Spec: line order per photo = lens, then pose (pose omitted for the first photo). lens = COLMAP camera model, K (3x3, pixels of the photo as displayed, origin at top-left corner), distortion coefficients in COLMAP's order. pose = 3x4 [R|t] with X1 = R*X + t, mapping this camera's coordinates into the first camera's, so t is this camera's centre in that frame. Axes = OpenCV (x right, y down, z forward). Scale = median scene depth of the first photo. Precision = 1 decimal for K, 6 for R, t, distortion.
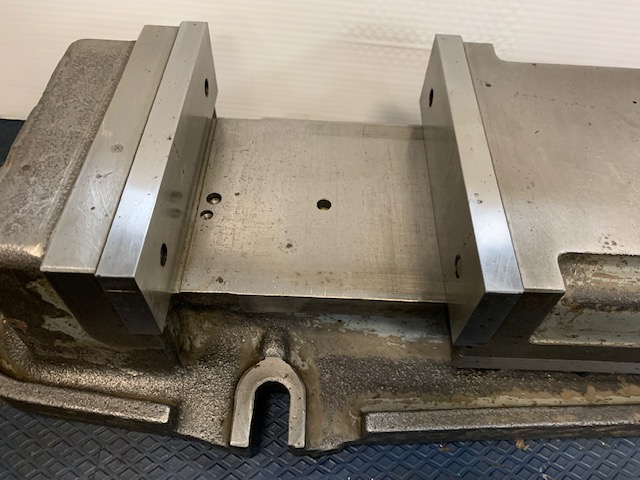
lens RADIAL K [[514.9, 0, 320.0], [0, 514.9, 240.0], [0, 0, 1]] dist [-0.013696, -0.011834]
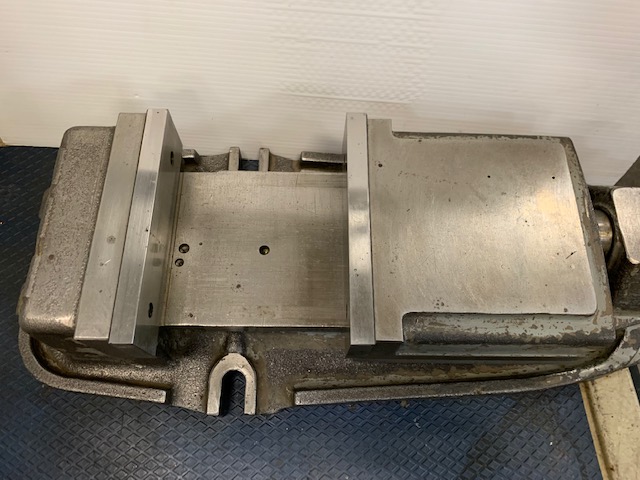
lens RADIAL K [[514.9, 0, 320.0], [0, 514.9, 240.0], [0, 0, 1]] dist [-0.013696, -0.011834]
pose [[0.999690, -0.023557, -0.008107, 0.179895], [0.024799, 0.972008, 0.233634, -0.437513], [0.002377, -0.233762, 0.972291, -0.357964]]
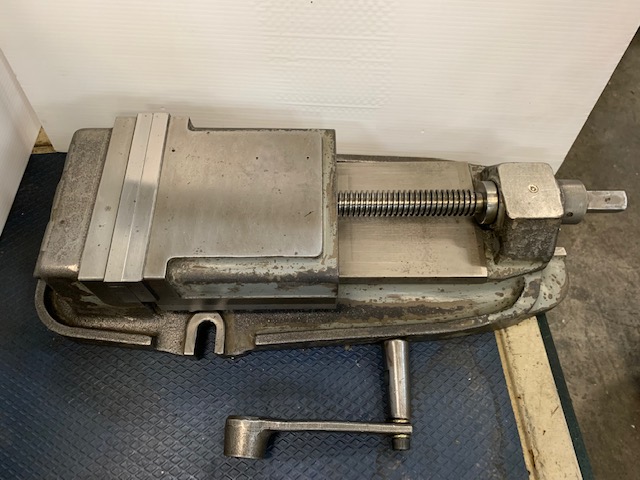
lens RADIAL K [[514.9, 0, 320.0], [0, 514.9, 240.0], [0, 0, 1]] dist [-0.013696, -0.011834]
pose [[0.998736, -0.045621, -0.021104, 0.368972], [0.048435, 0.985718, 0.161291, -0.288826], [0.013444, -0.162109, 0.986681, -0.769960]]
